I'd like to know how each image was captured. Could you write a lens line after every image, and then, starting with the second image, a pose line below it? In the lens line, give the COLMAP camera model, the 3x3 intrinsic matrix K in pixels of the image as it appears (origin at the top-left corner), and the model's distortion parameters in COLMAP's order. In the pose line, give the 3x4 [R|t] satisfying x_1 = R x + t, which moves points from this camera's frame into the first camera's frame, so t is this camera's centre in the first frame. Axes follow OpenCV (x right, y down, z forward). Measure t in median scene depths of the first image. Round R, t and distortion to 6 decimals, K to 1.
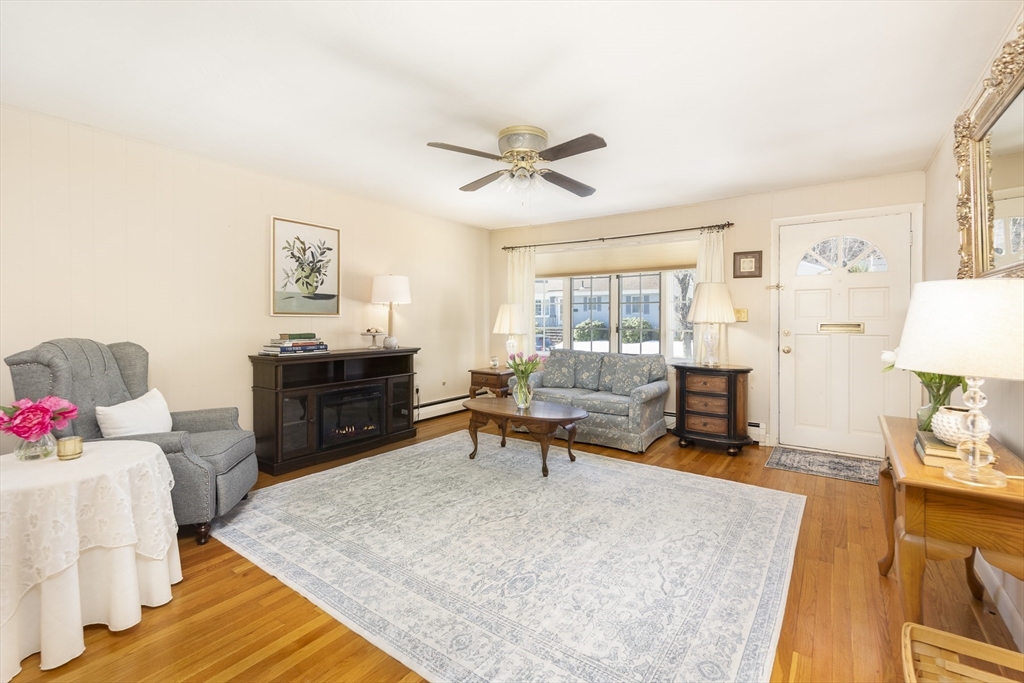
lens RADIAL K [[450.4, 0, 516.8], [0, 450.4, 323.9], [0, 0, 1]] dist [0.010717, 0.000335]
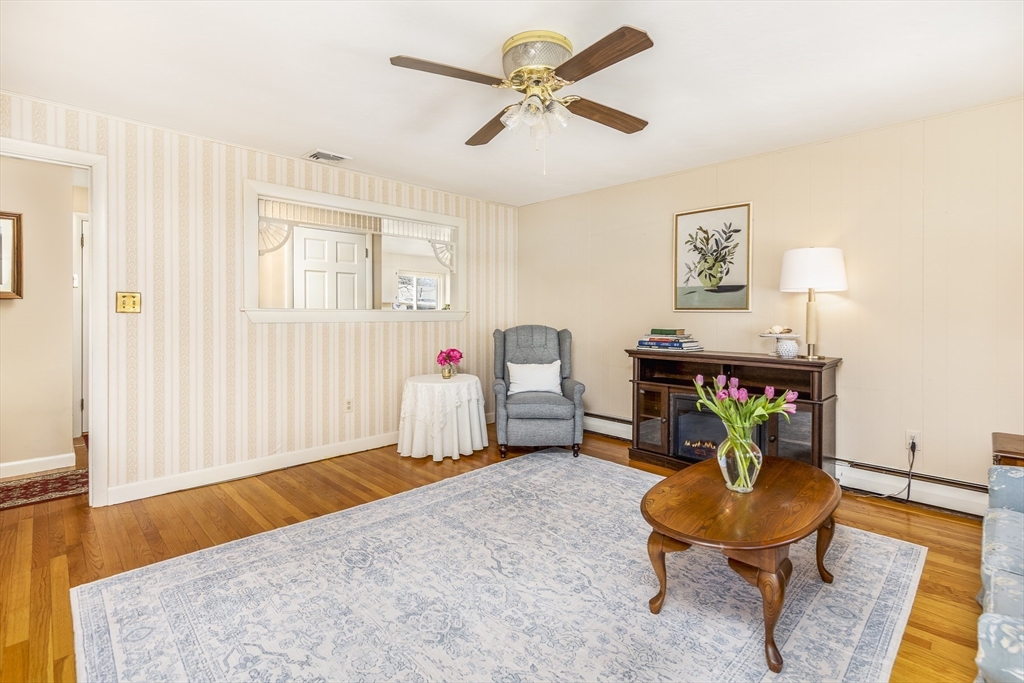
lens RADIAL K [[462.0, 0, 516.2], [0, 462.0, 318.4], [0, 0, 1]] dist [0.012761, -0.000234]
pose [[-0.155716, 0.006074, -0.987783, 0.583003], [-0.015667, 0.999840, 0.008618, -0.005954], [0.987678, 0.016818, -0.155596, 0.862493]]
